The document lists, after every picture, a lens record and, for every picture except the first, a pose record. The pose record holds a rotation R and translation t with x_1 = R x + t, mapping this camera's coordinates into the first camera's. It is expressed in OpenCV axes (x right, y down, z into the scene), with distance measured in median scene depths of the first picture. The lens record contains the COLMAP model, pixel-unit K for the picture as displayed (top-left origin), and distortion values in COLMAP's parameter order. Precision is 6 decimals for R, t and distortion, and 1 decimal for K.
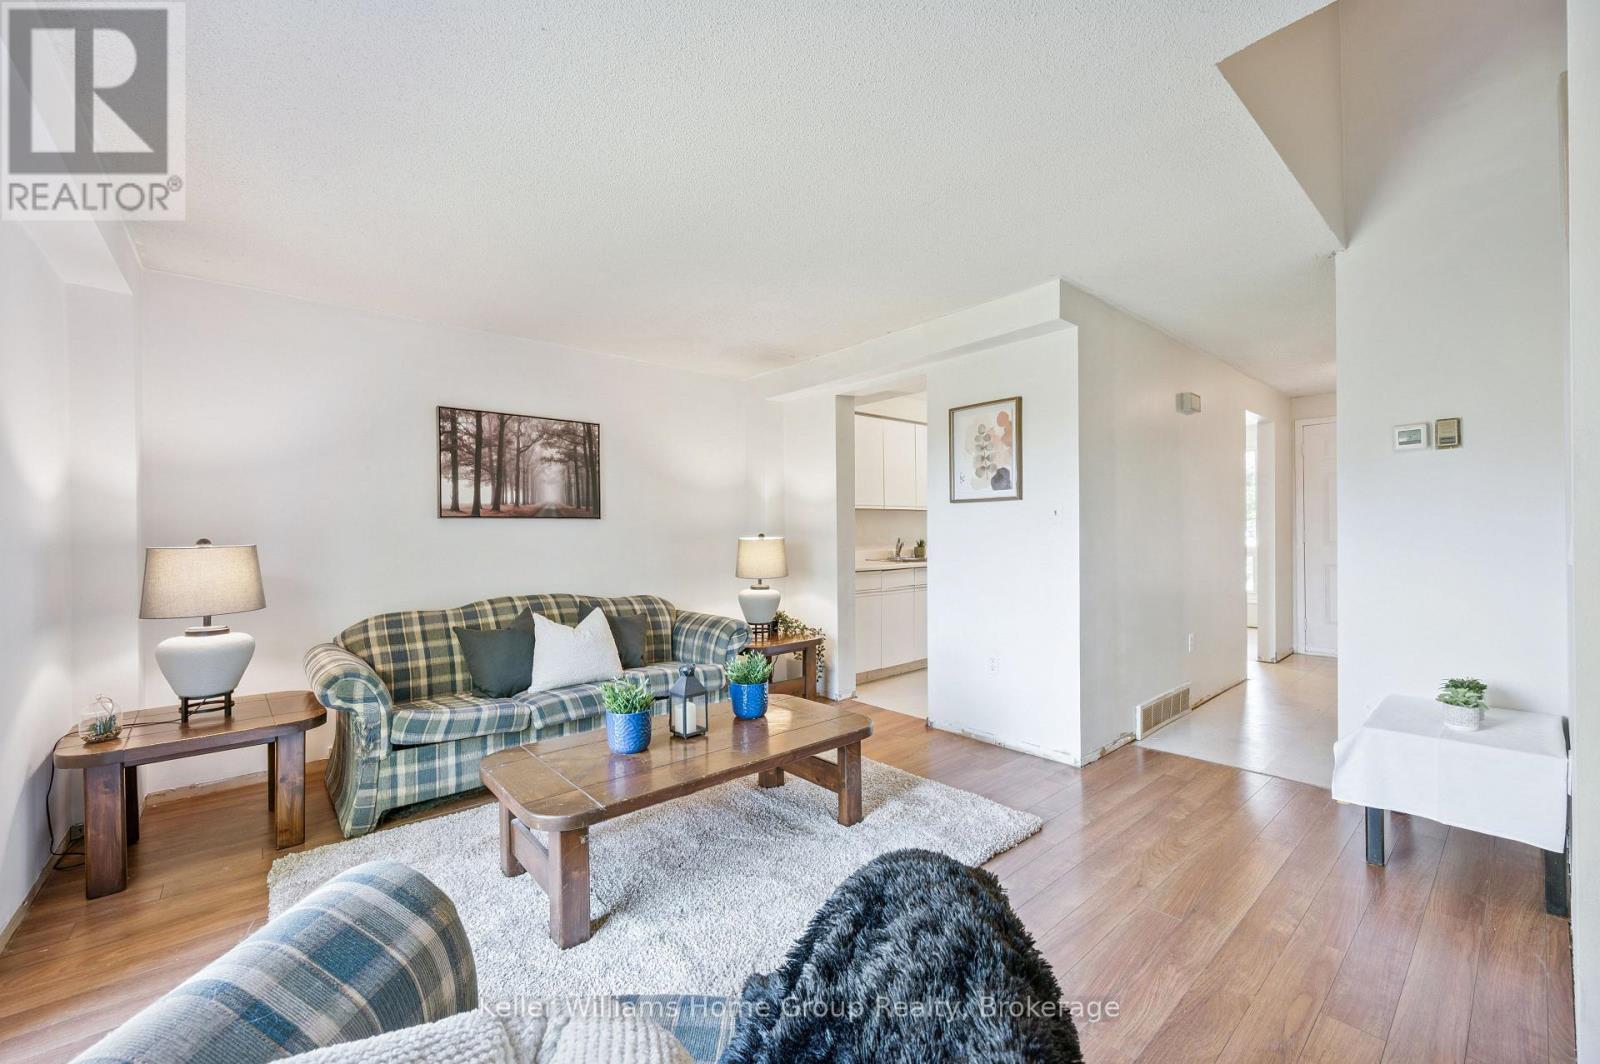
lens RADIAL K [[640.8, 0, 803.0], [0, 640.8, 529.1], [0, 0, 1]] dist [-0.001005, -0.000054]
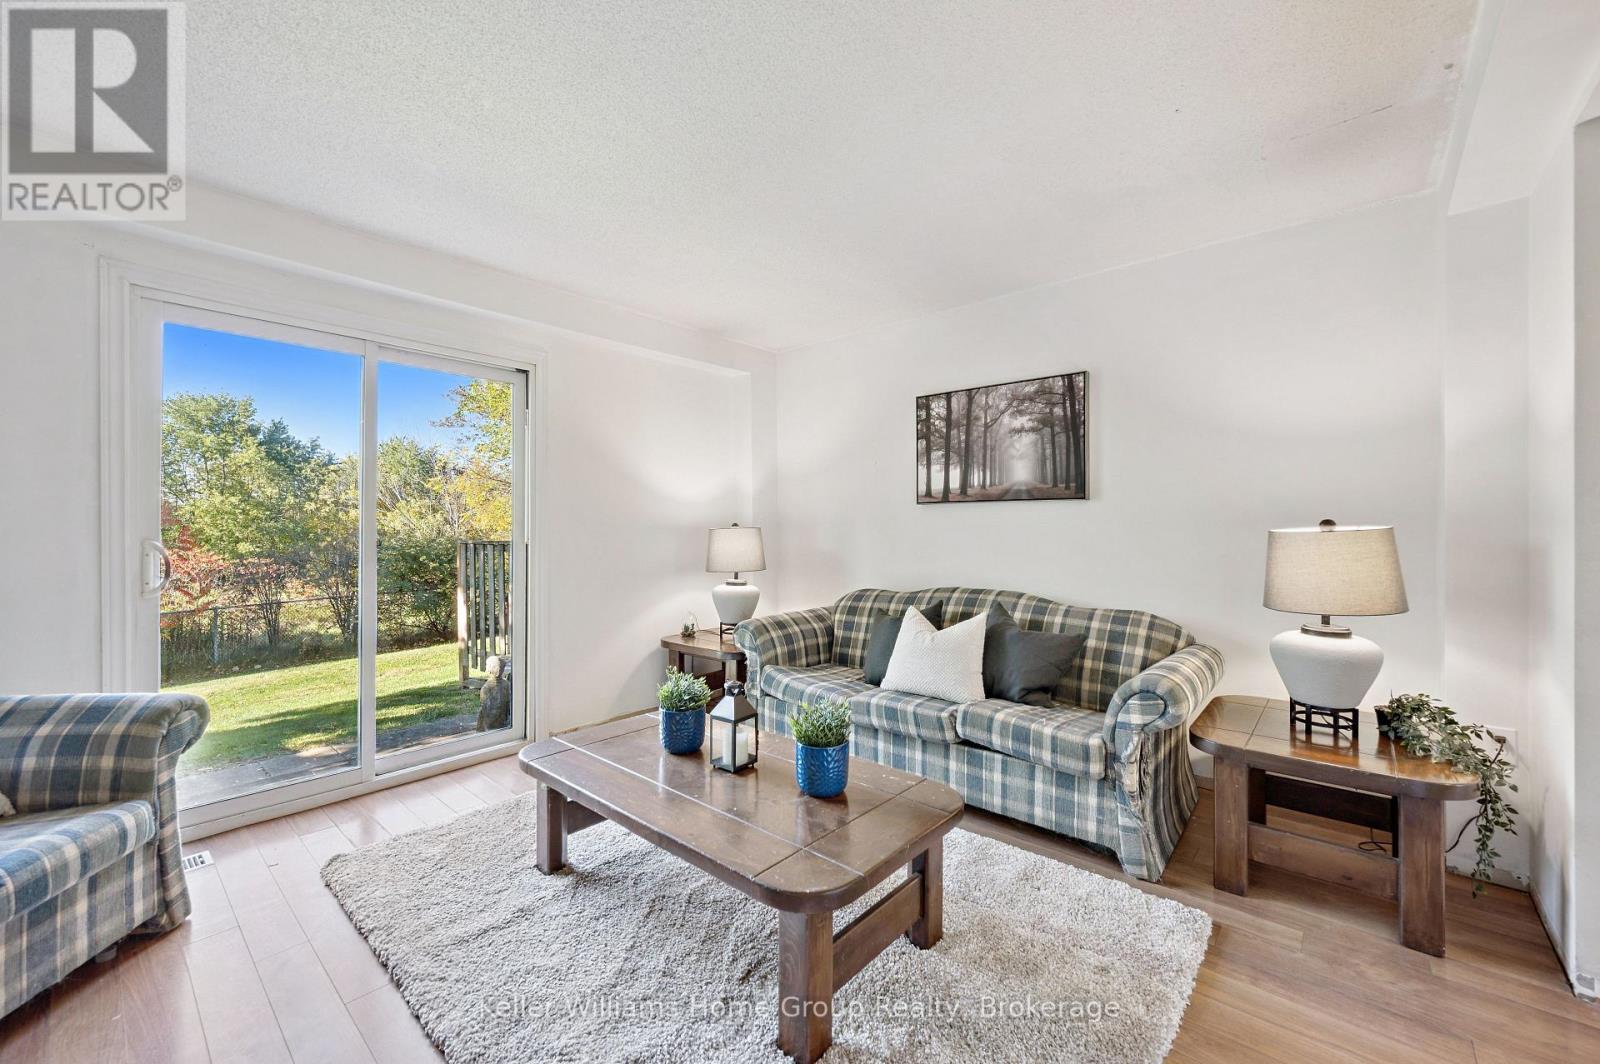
lens RADIAL K [[640.8, 0, 803.0], [0, 640.8, 529.1], [0, 0, 1]] dist [-0.001005, -0.000054]
pose [[0.131090, 0.017681, -0.991213, 0.427454], [0.010646, 0.999758, 0.019242, 0.000897], [0.991313, -0.013075, 0.130871, 0.655577]]
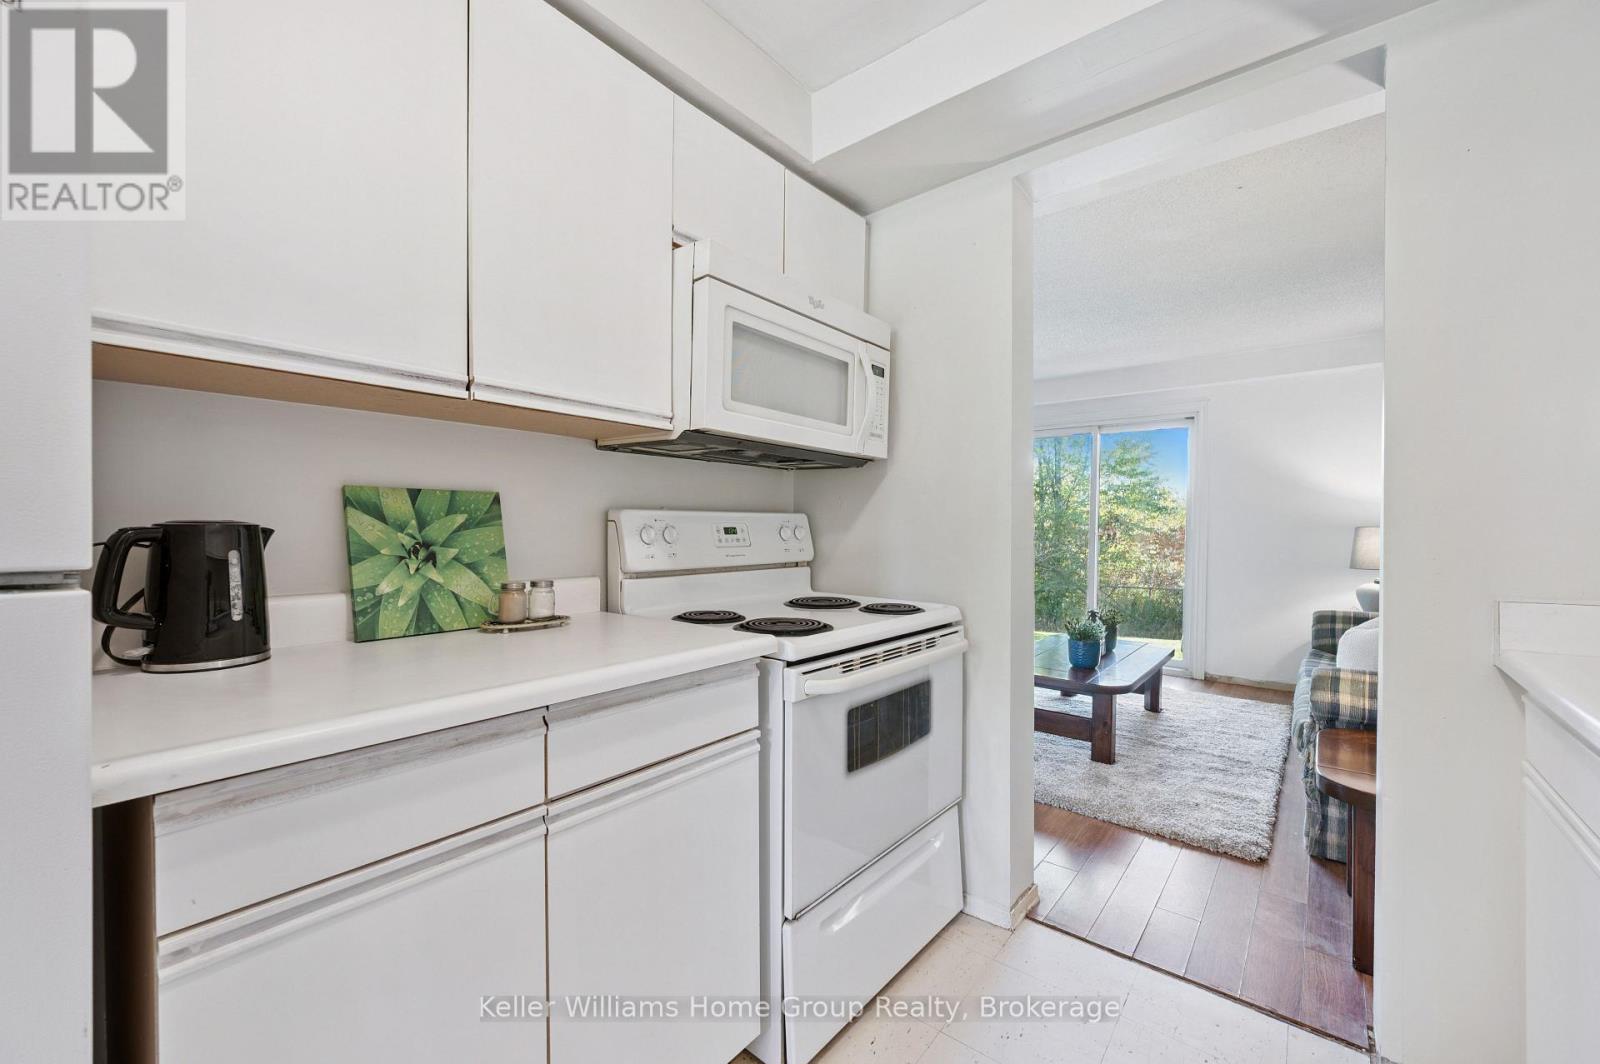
lens RADIAL K [[639.0, 0, 801.7], [0, 639.0, 537.7], [0, 0, 1]] dist [0.000483, 0.000082]
pose [[-0.986744, 0.015347, -0.161557, 0.481971], [0.013717, 0.999843, 0.011204, 0.011904], [0.161703, 0.008839, -0.986800, 1.571849]]
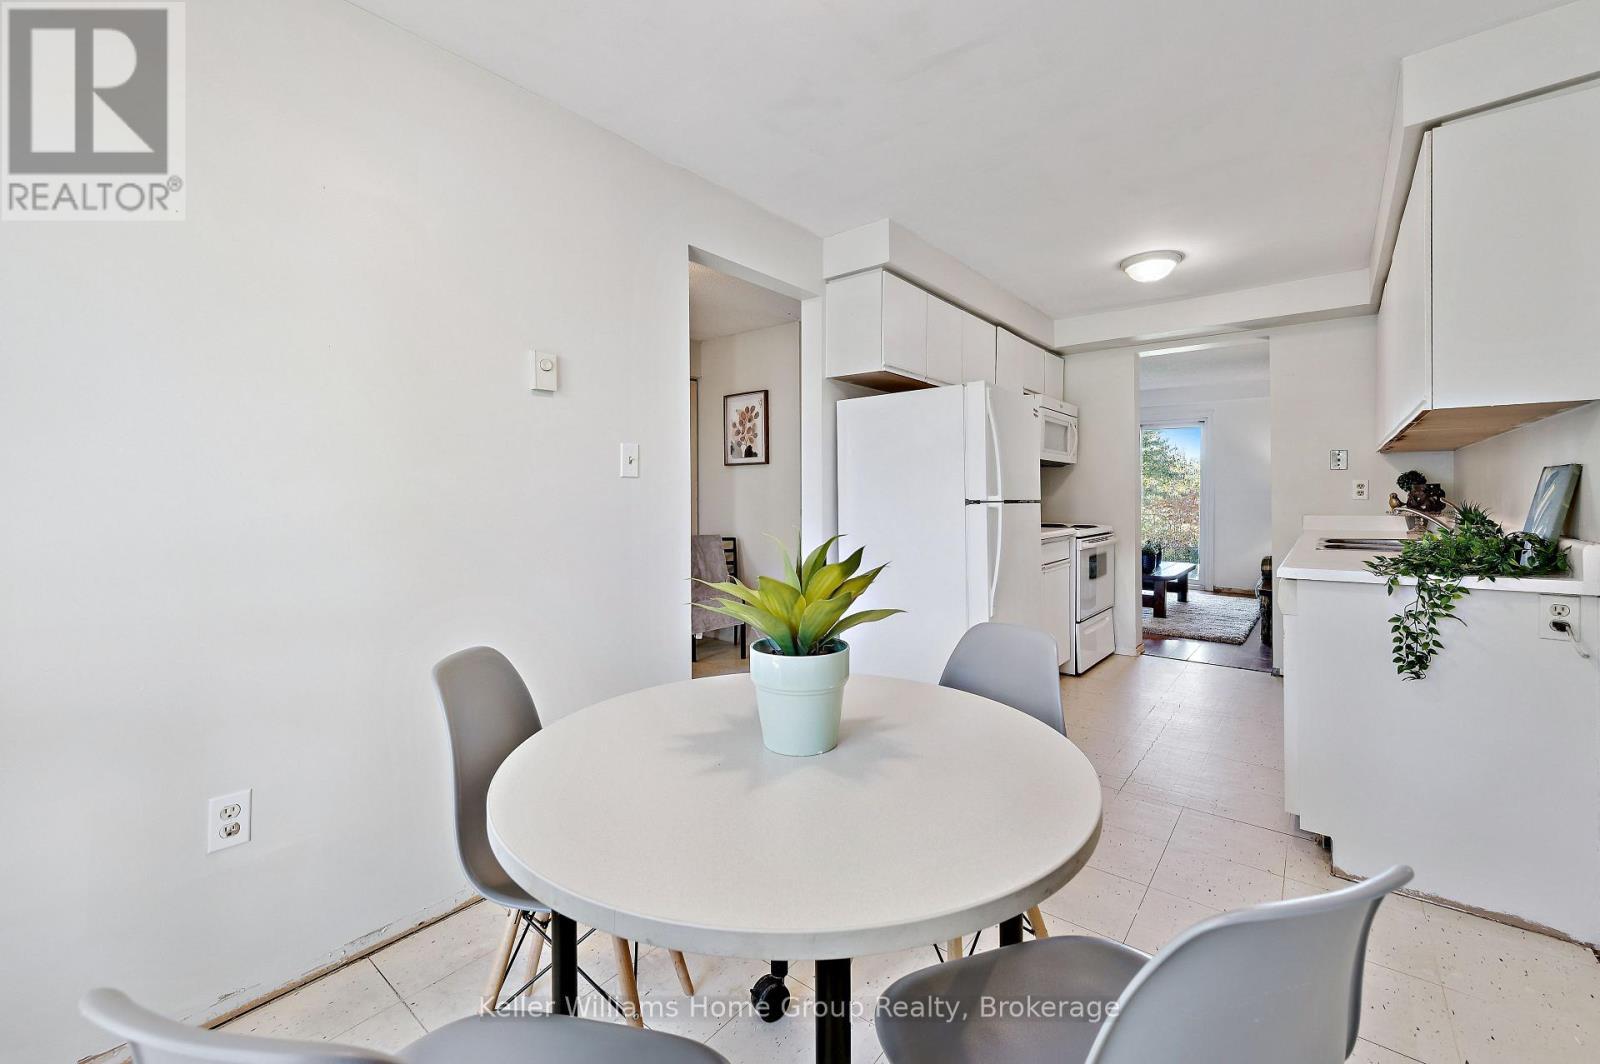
lens RADIAL K [[654.6, 0, 801.0], [0, 654.6, 491.7], [0, 0, 1]] dist [-0.001068, -0.000474]
pose [[-0.986461, 0.016007, -0.163214, 1.116472], [0.017499, 0.999817, -0.007708, 0.008083], [0.163060, -0.010459, -0.986561, 2.288143]]
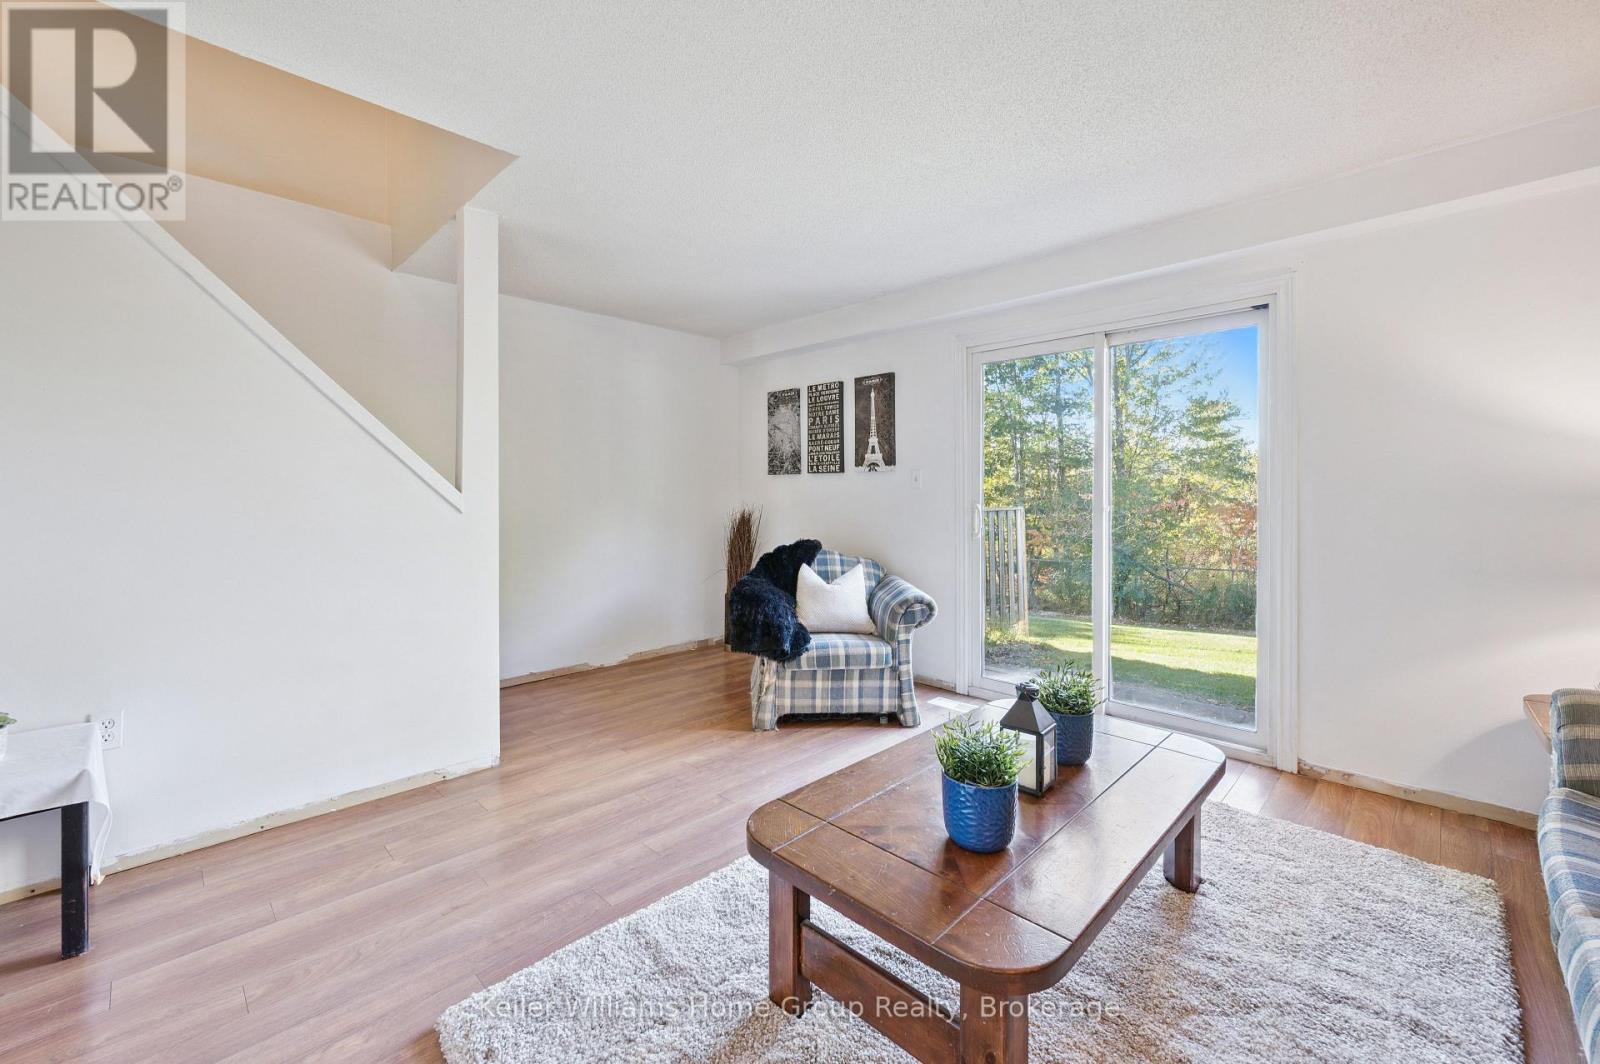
lens RADIAL K [[654.6, 0, 801.0], [0, 654.6, 491.7], [0, 0, 1]] dist [-0.001068, -0.000474]
pose [[-0.997296, 0.016716, -0.071566, 0.068148], [0.018017, 0.999683, -0.017582, 0.012625], [0.071249, -0.018824, -0.997281, 1.118323]]
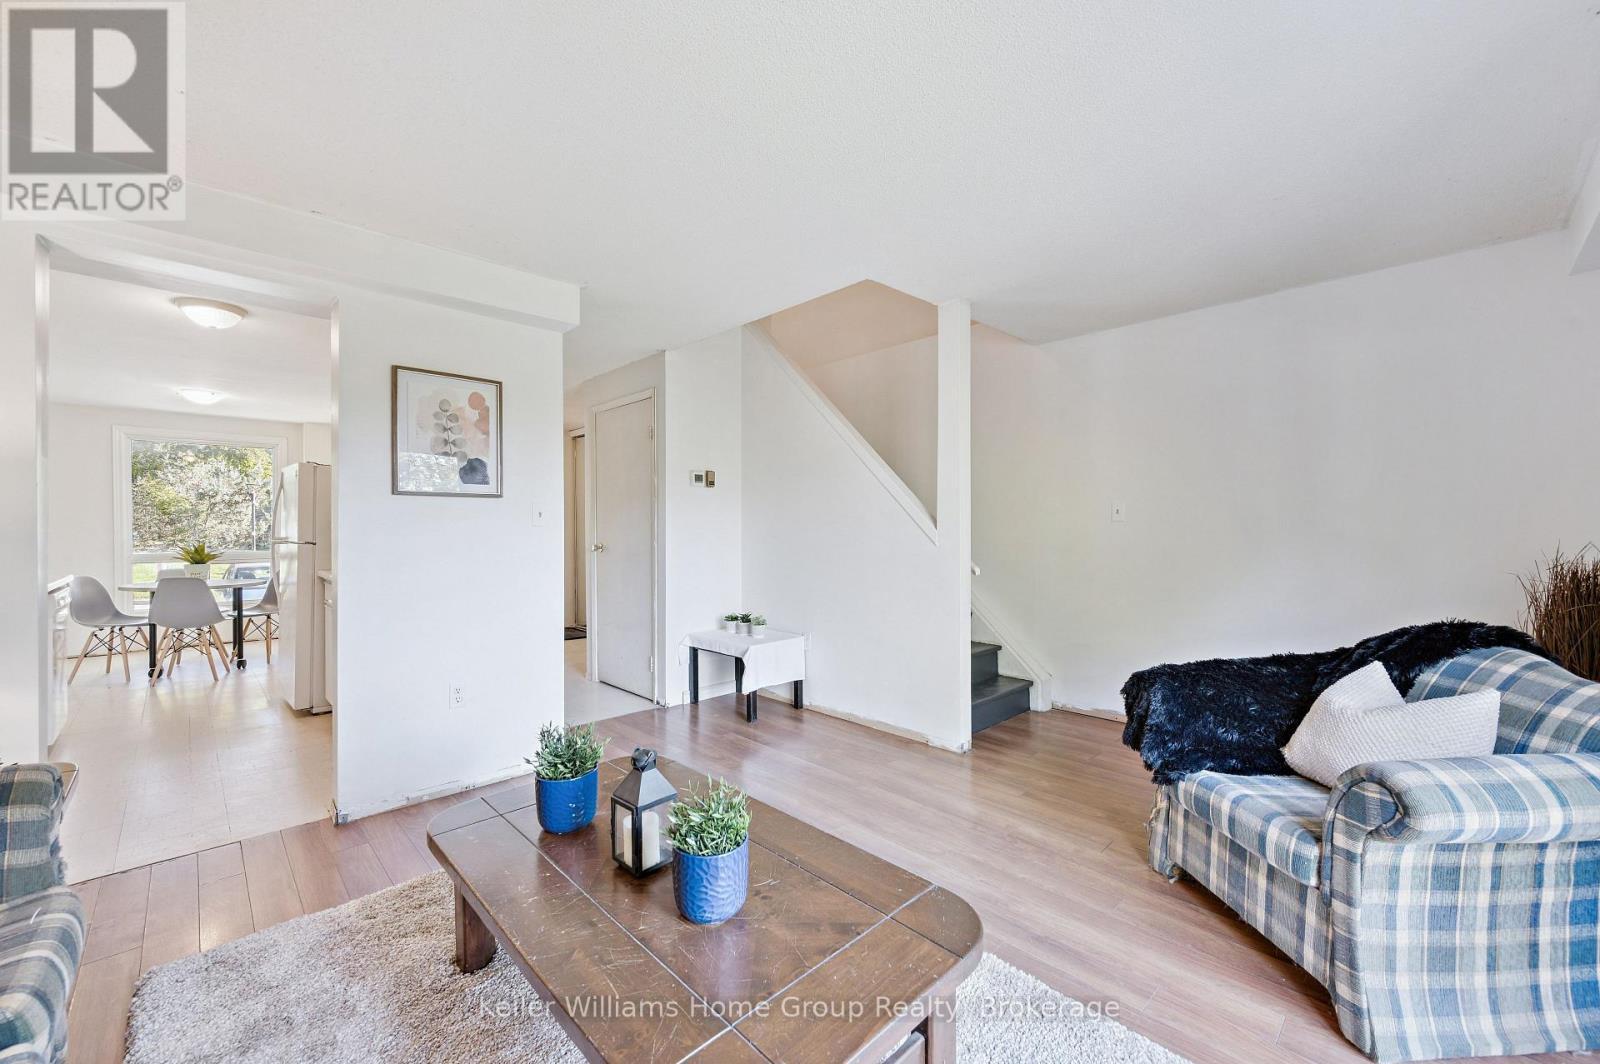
lens RADIAL K [[640.8, 0, 803.0], [0, 640.8, 529.1], [0, 0, 1]] dist [-0.001005, -0.000054]
pose [[-0.042501, 0.012457, 0.999019, -0.533568], [-0.004975, 0.999907, -0.012680, 0.005963], [-0.999084, -0.005509, -0.042435, 0.586570]]
